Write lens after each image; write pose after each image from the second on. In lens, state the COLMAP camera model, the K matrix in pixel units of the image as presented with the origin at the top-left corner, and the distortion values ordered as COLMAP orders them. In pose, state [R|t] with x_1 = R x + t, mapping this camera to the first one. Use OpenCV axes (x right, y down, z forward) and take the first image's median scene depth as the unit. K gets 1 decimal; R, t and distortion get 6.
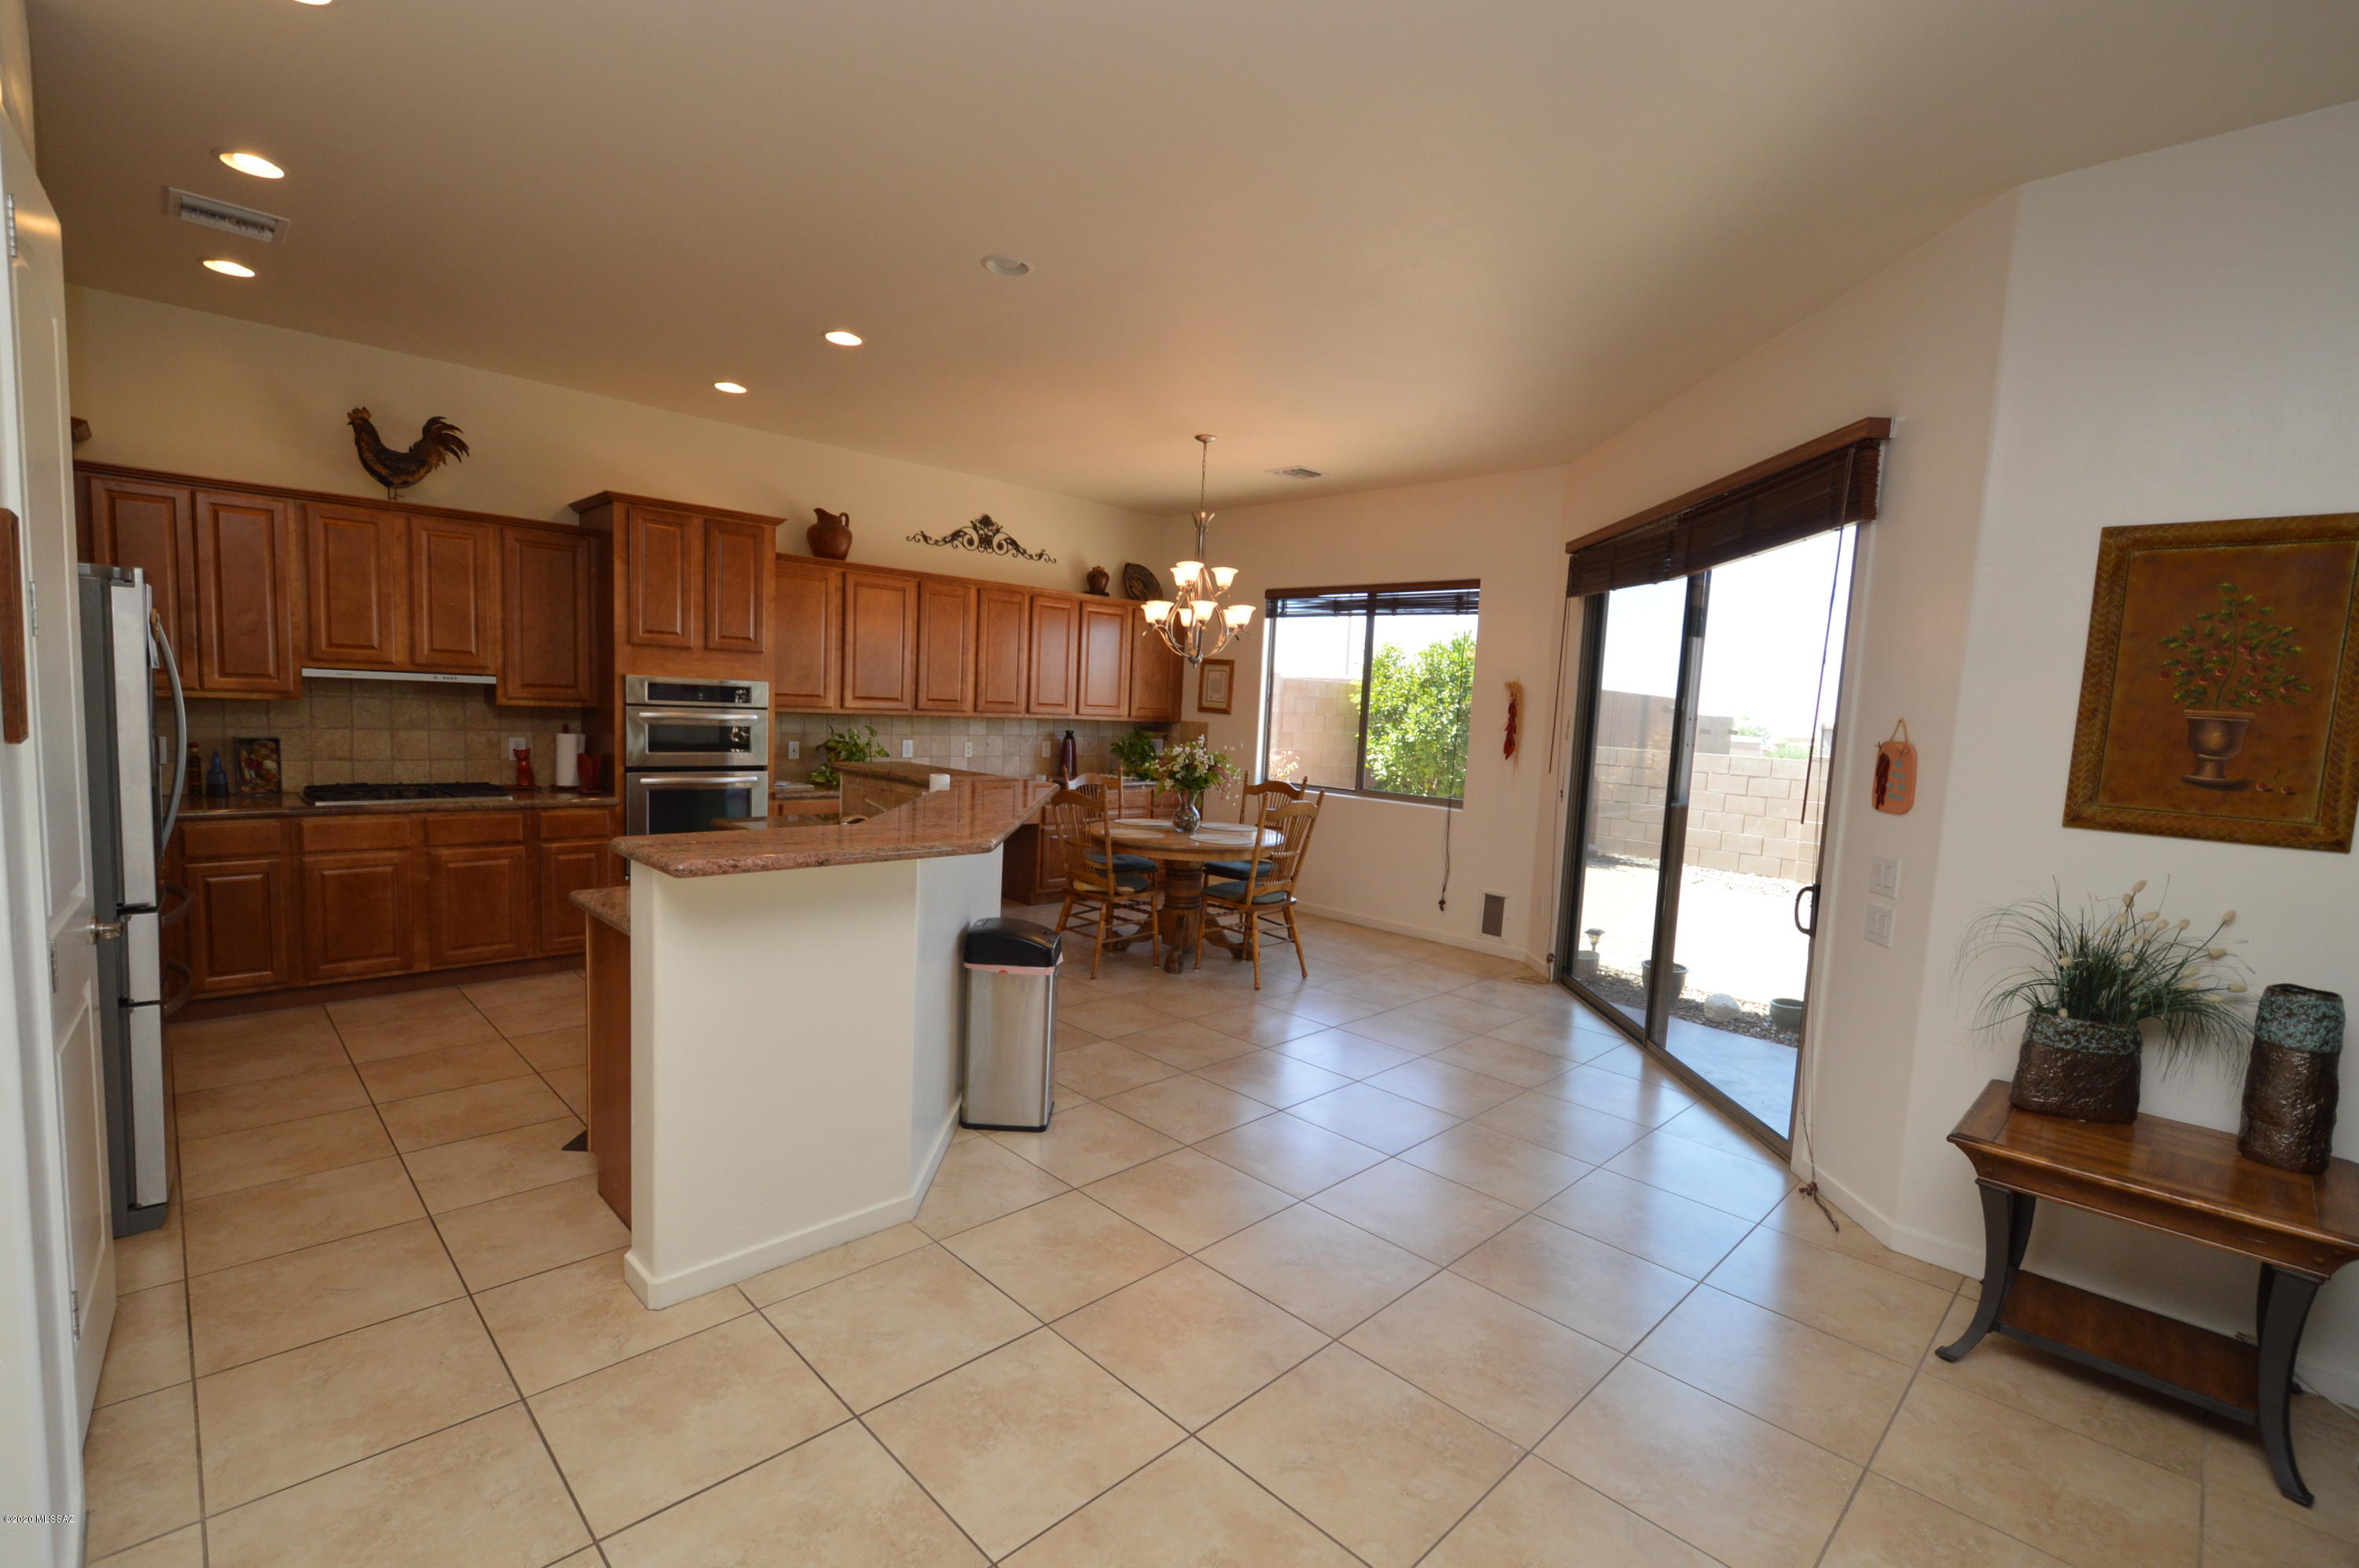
lens RADIAL K [[1036.5, 0, 1170.2], [0, 1036.5, 804.5], [0, 0, 1]] dist [0.000334, -0.005433]
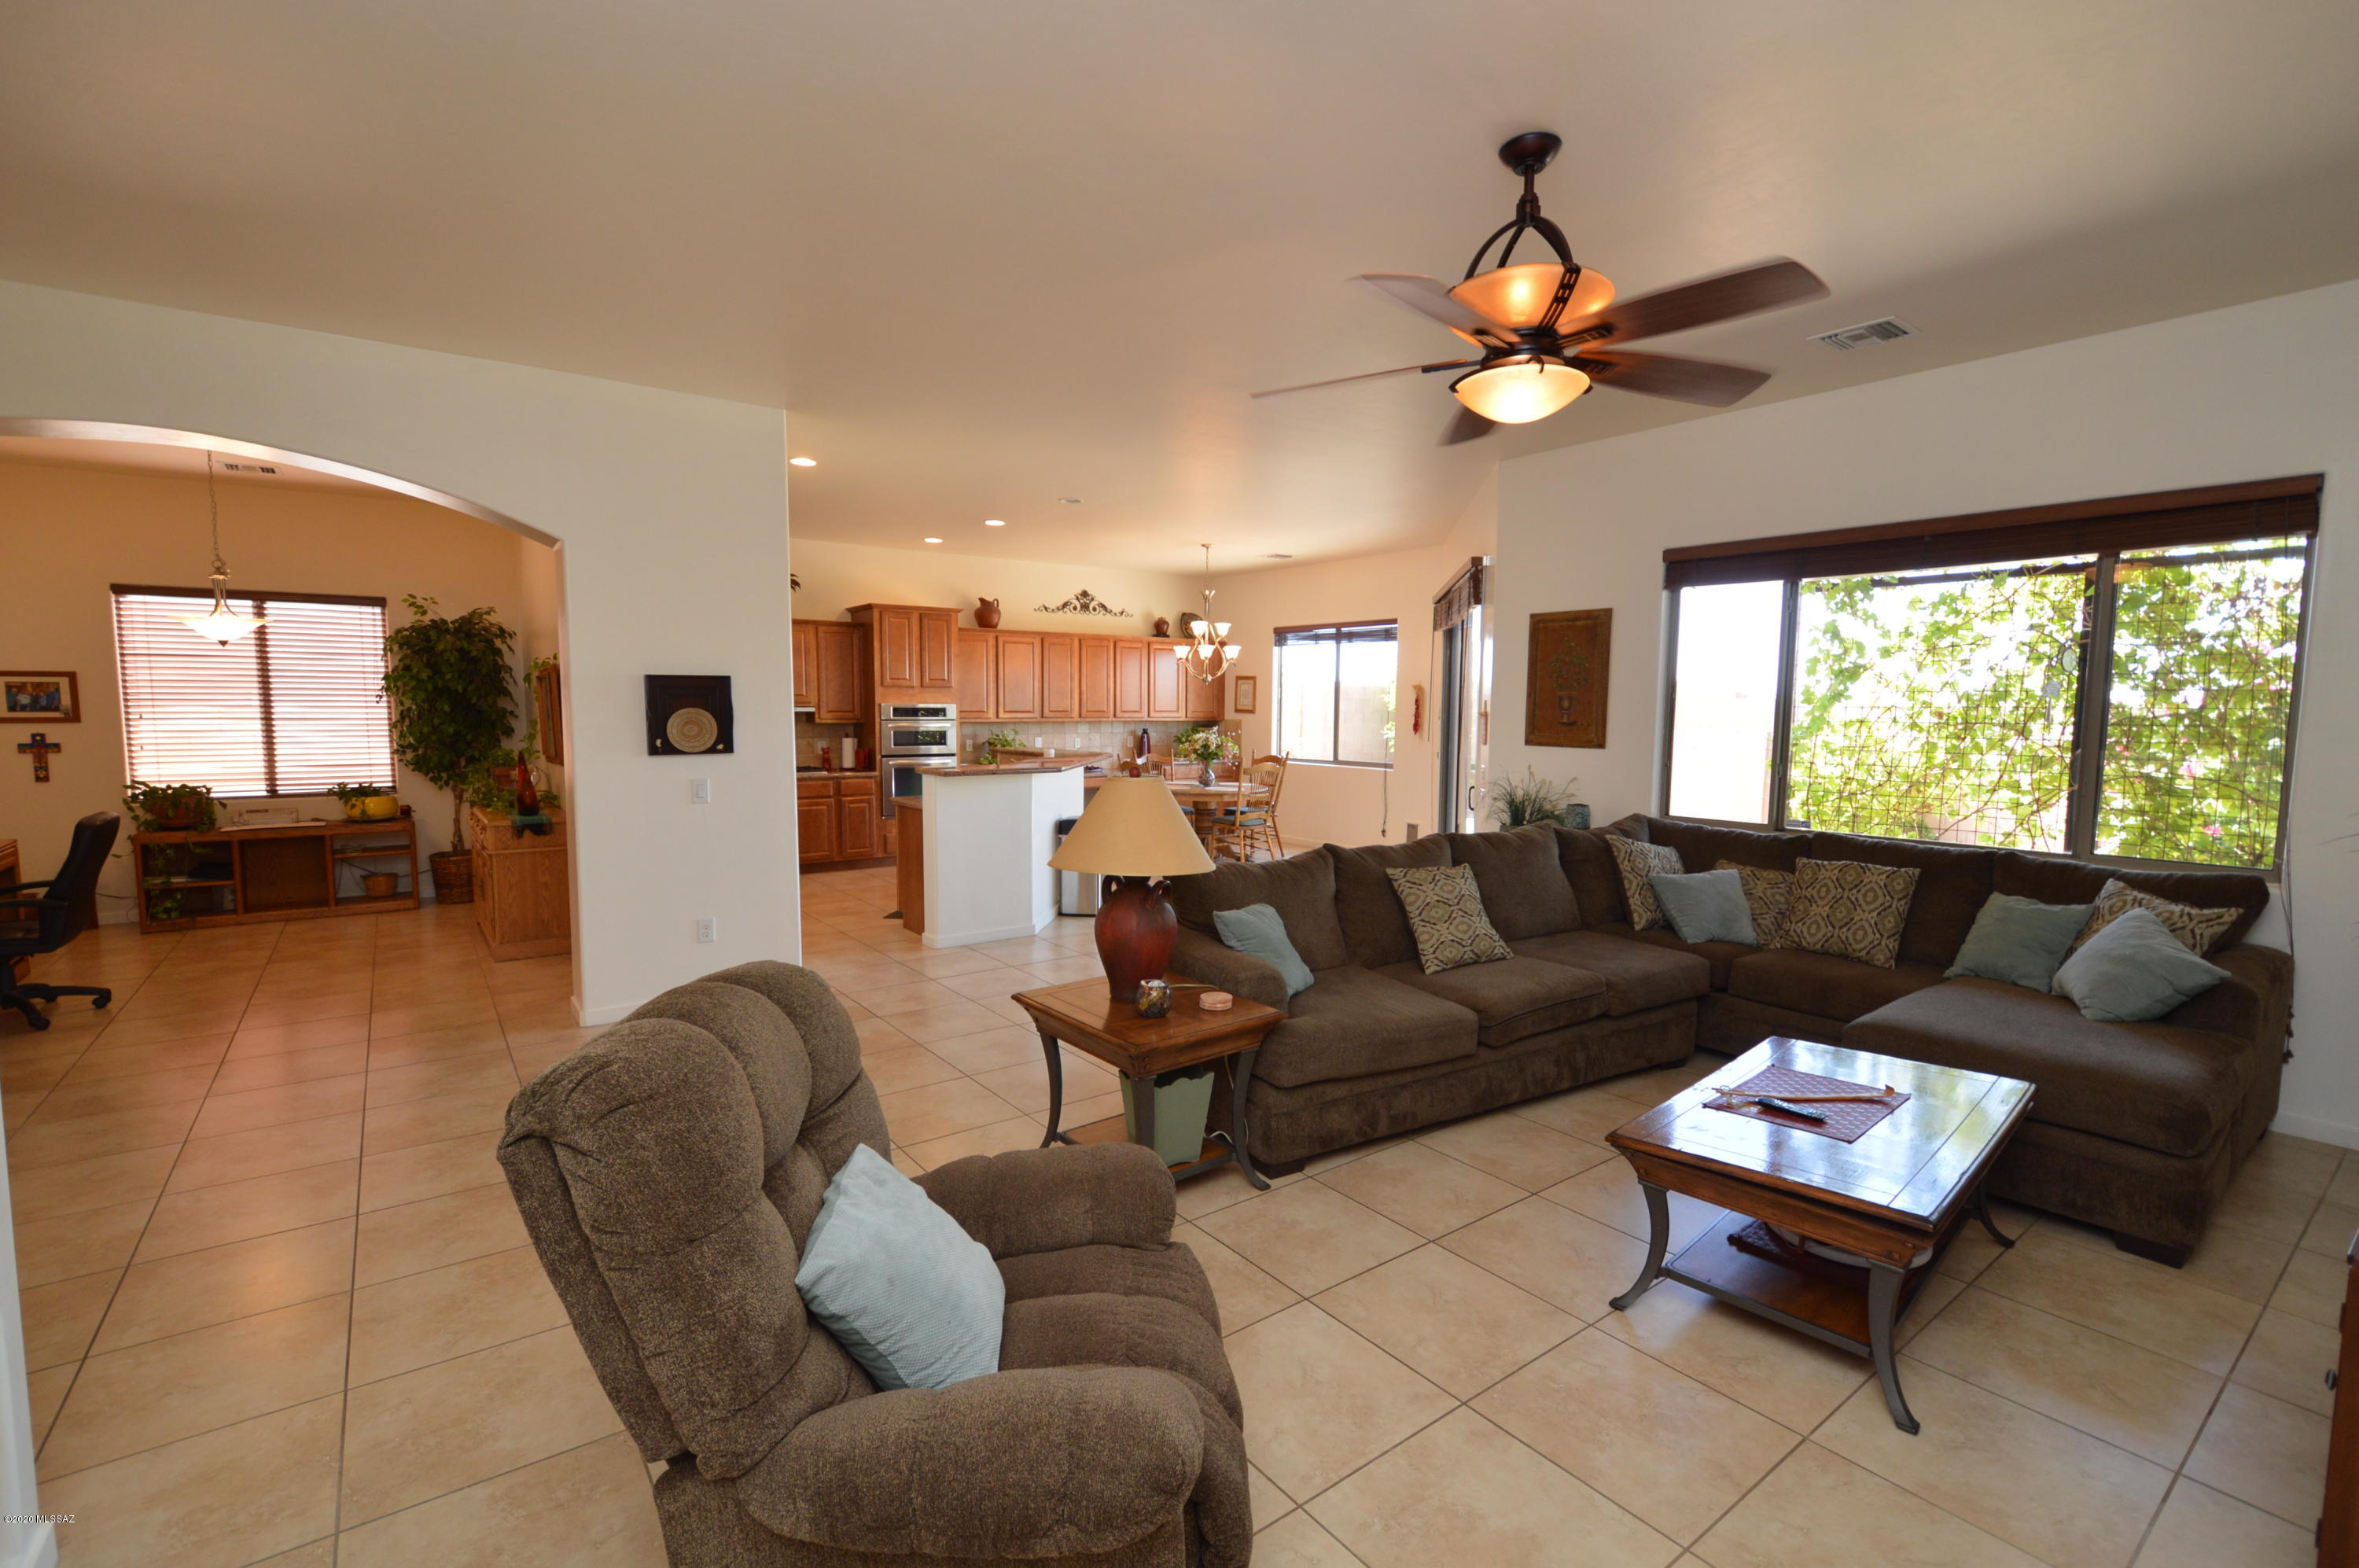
lens RADIAL K [[1036.5, 0, 1170.2], [0, 1036.5, 804.5], [0, 0, 1]] dist [0.000334, -0.005433]
pose [[0.989778, -0.026347, -0.140162, 0.165761], [0.025328, 0.999638, -0.009050, 0.060080], [0.140350, 0.005407, 0.990087, -0.538019]]
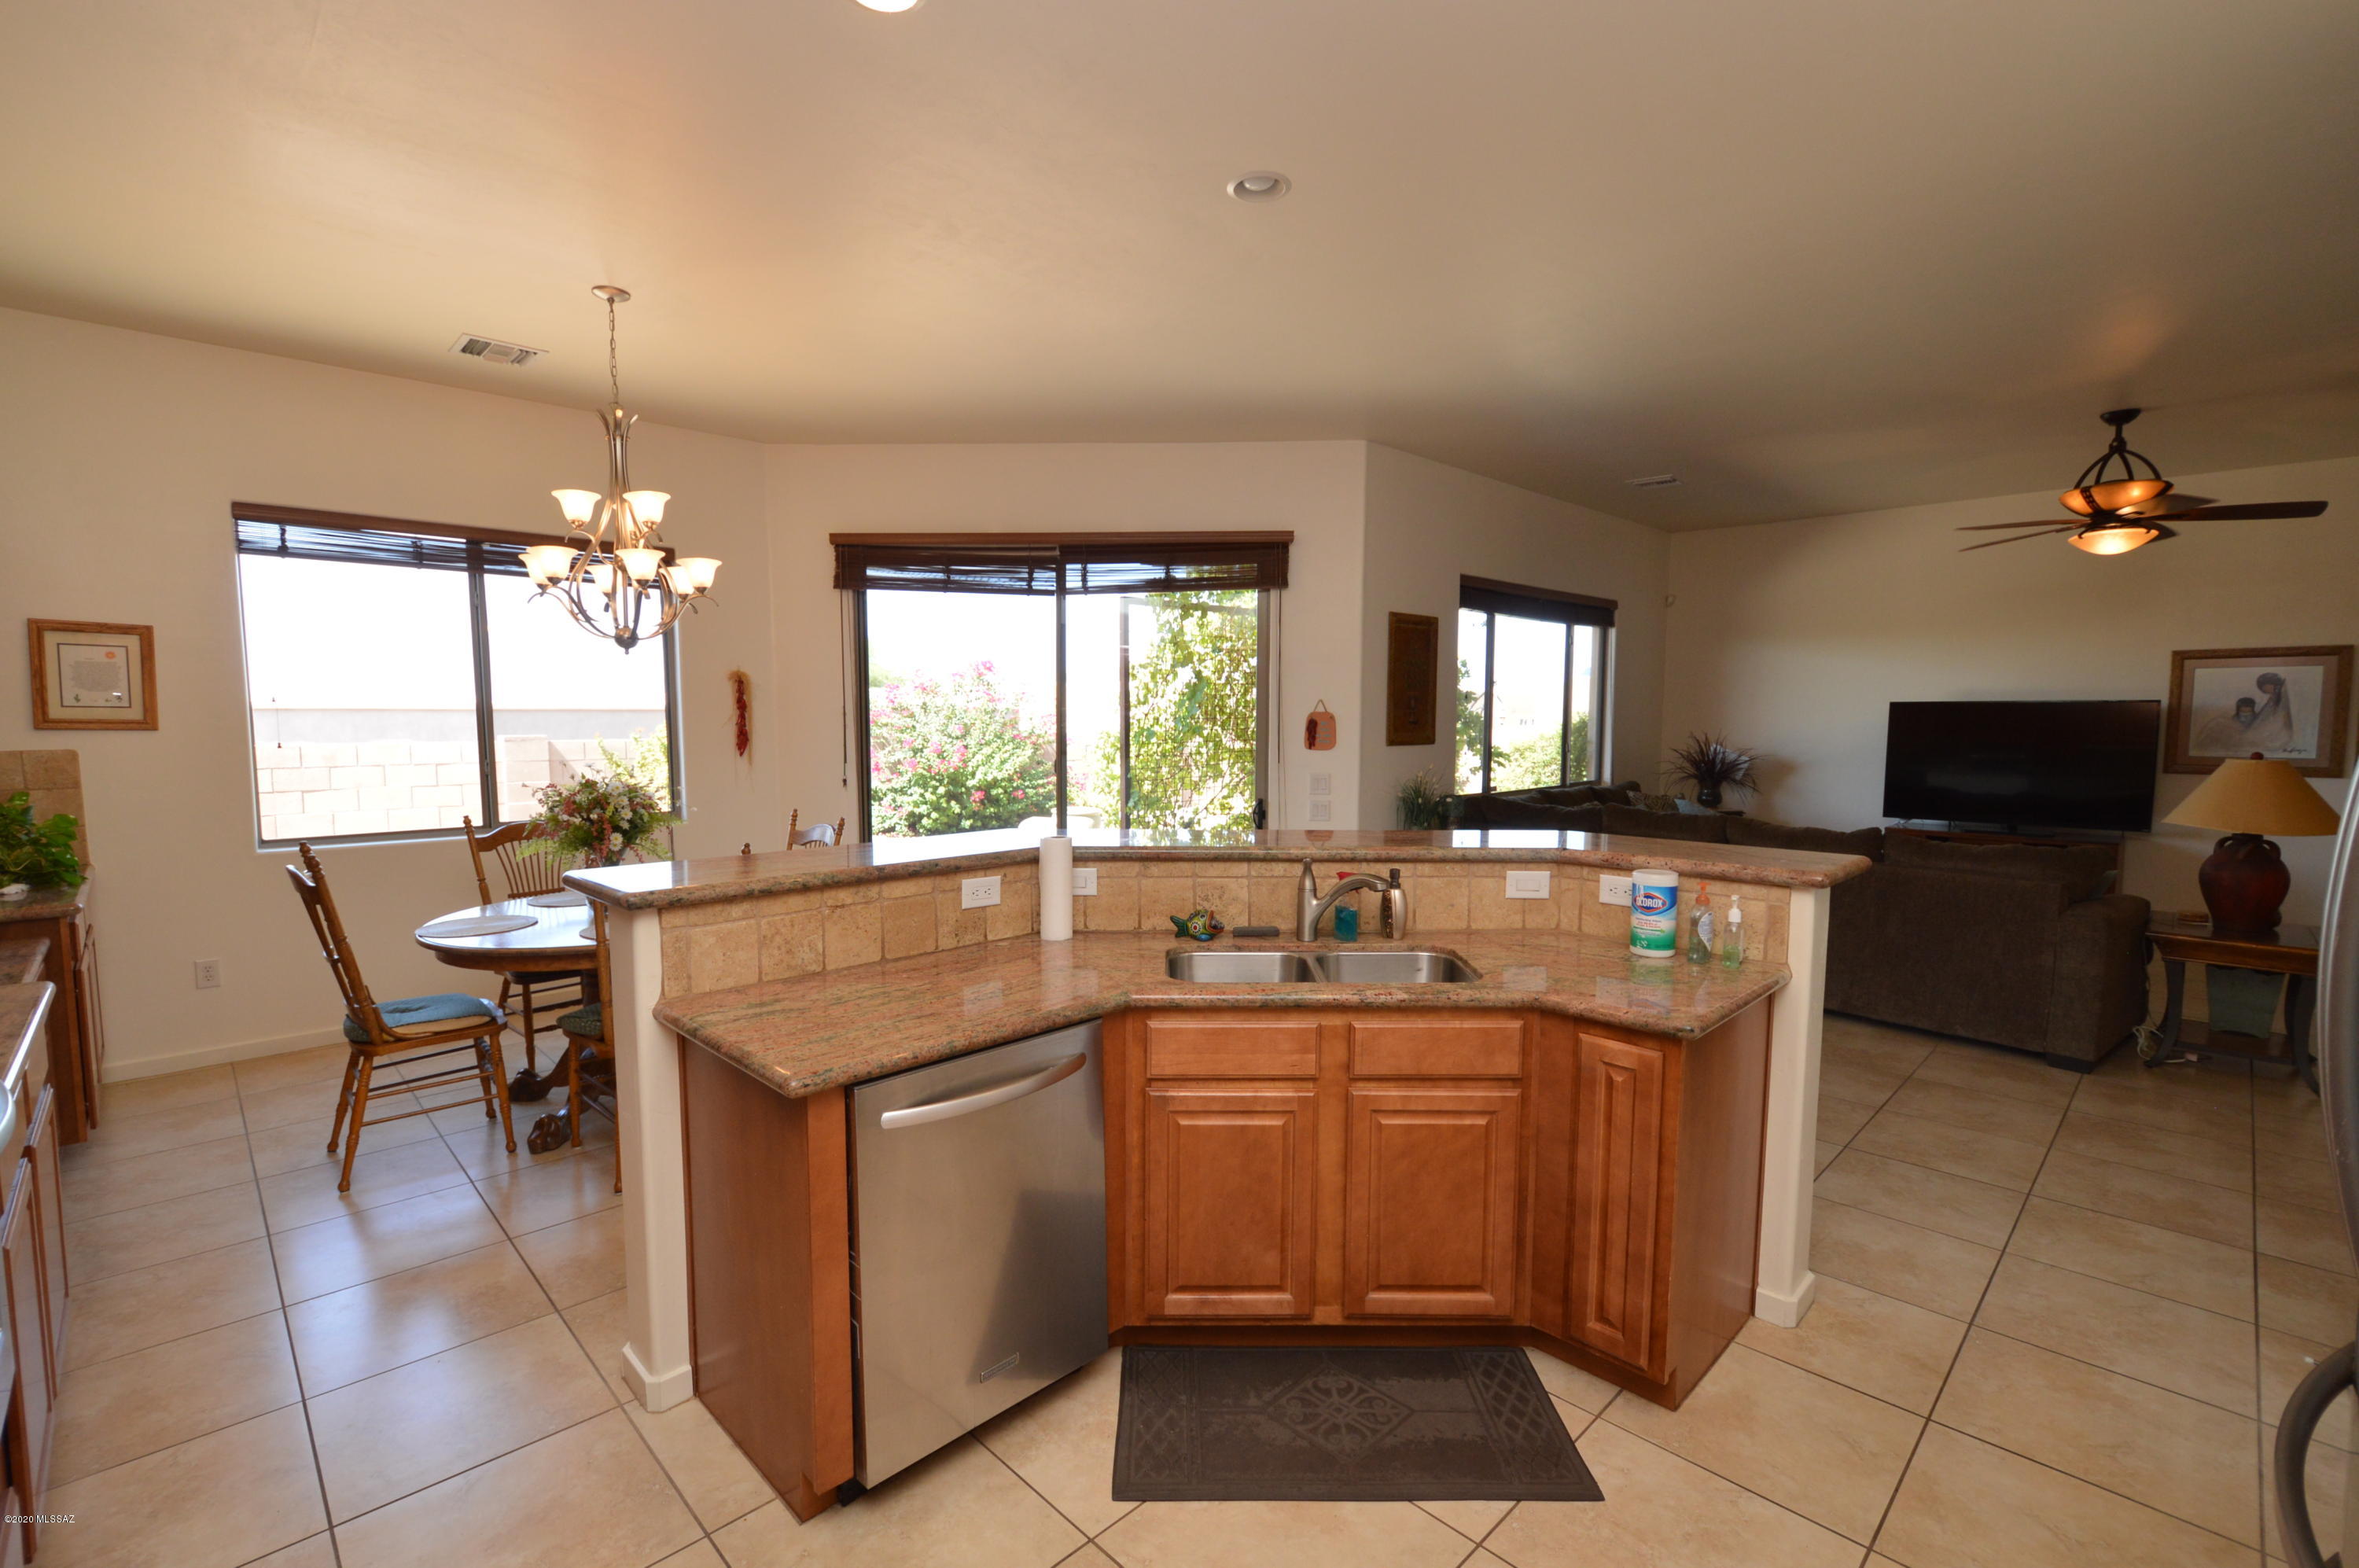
lens RADIAL K [[1036.5, 0, 1170.2], [0, 1036.5, 804.5], [0, 0, 1]] dist [0.000334, -0.005433]
pose [[0.002631, -0.127198, 0.991874, -0.536390], [0.104139, 0.986519, 0.126235, -0.073220], [-0.994559, 0.102961, 0.015842, 0.576554]]
